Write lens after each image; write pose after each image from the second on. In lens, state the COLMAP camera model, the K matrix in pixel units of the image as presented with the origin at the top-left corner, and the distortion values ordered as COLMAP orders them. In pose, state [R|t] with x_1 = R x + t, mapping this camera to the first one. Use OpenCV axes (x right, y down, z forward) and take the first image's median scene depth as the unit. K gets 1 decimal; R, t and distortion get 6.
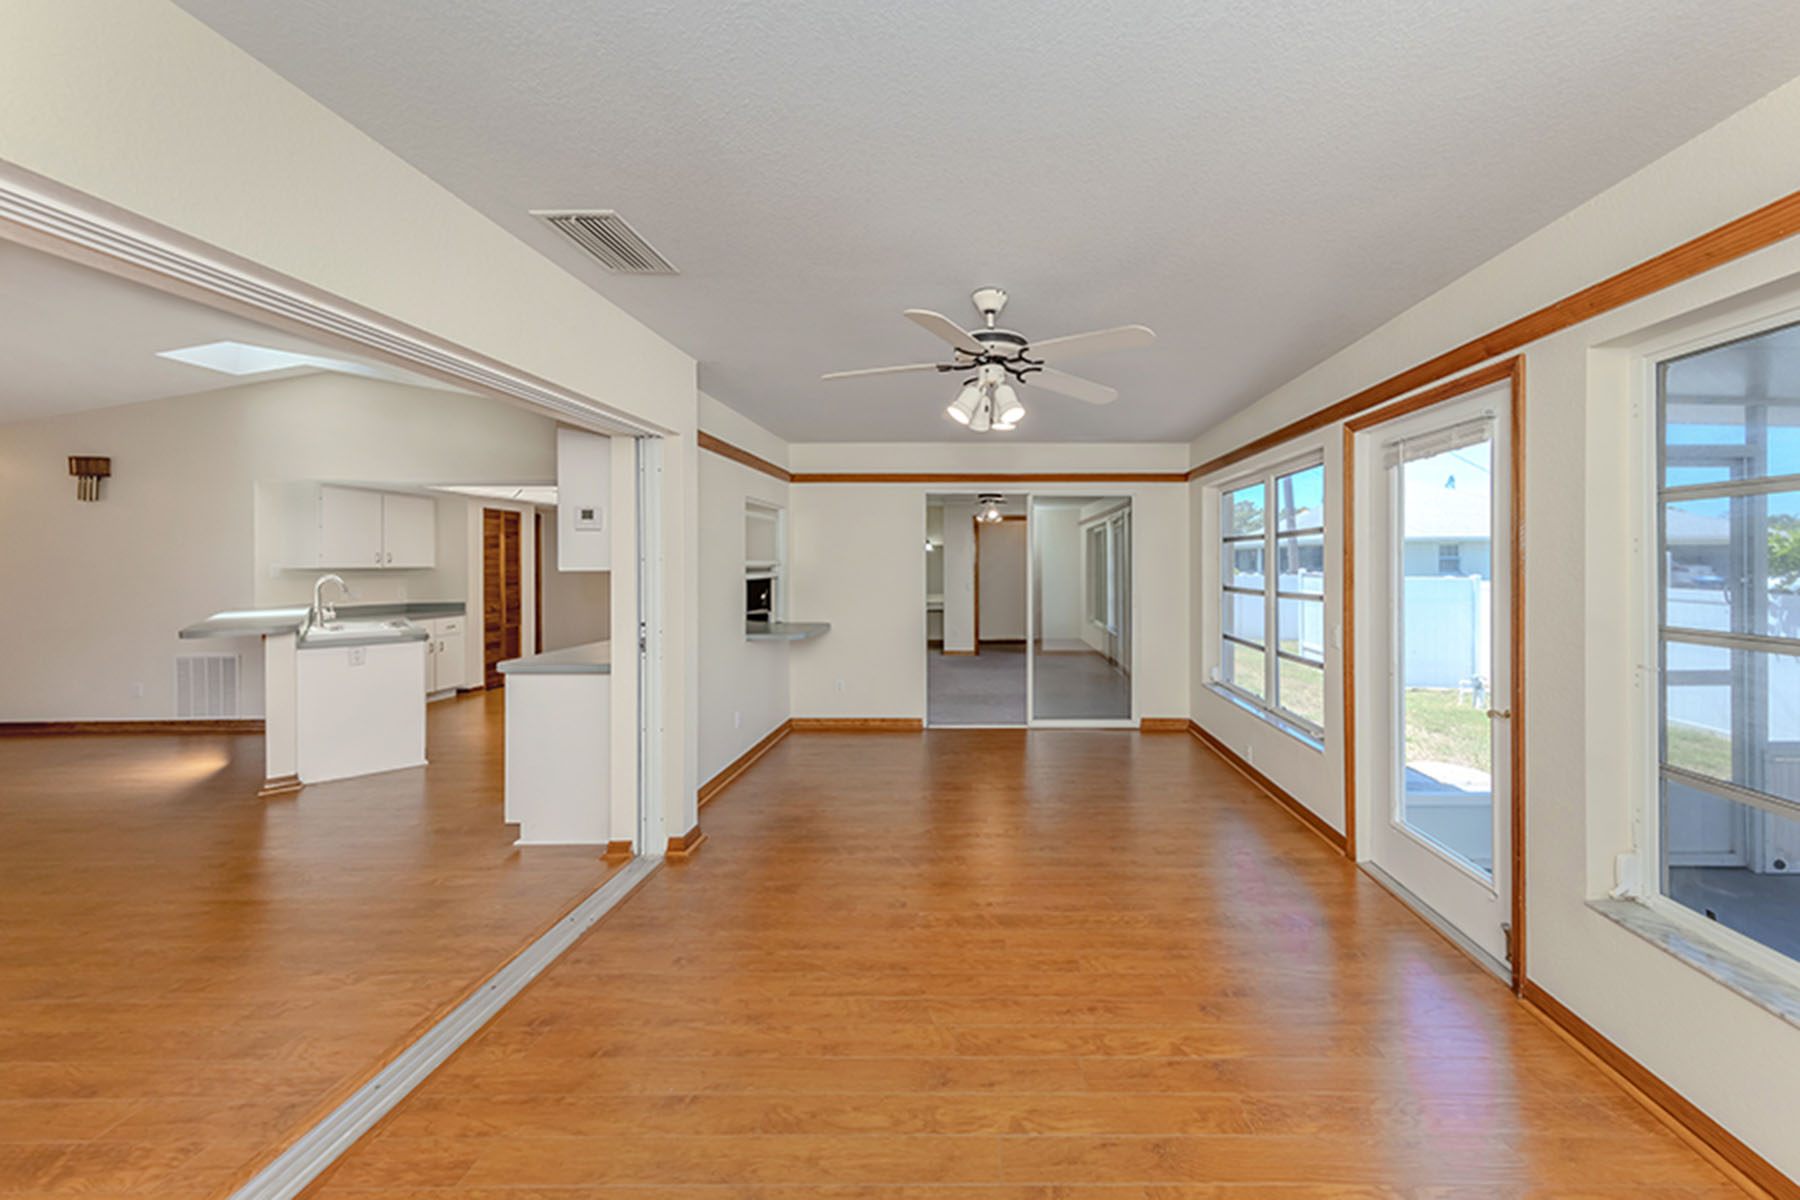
lens RADIAL K [[636.9, 0, 968.2], [0, 636.9, 561.7], [0, 0, 1]] dist [0.013145, -0.000536]
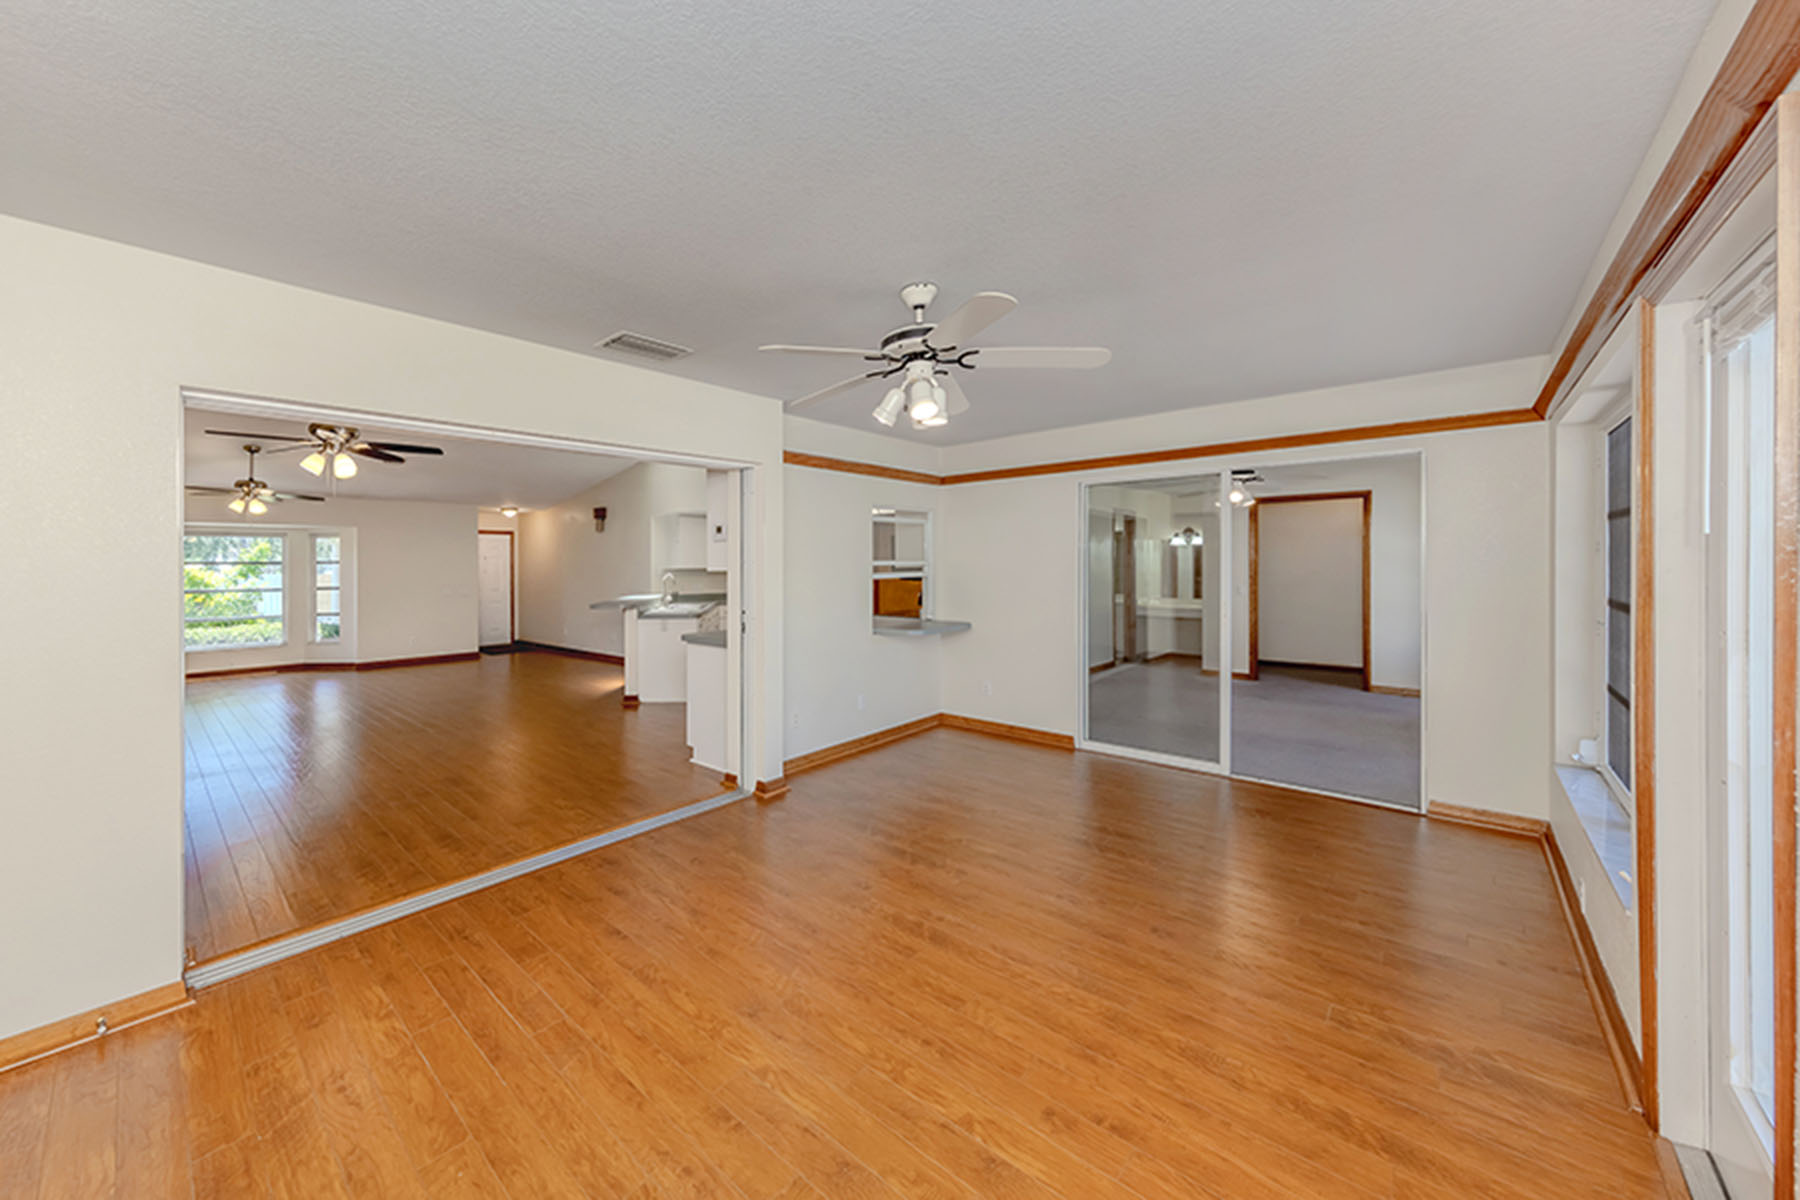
lens RADIAL K [[636.9, 0, 765.5], [0, 636.9, 561.1], [0, 0, 1]] dist [0.013145, -0.000536]
pose [[0.708661, -0.010100, -0.705477, 0.431301], [0.011100, 0.999933, -0.003165, -0.002129], [0.705462, -0.005588, 0.708726, 0.108424]]
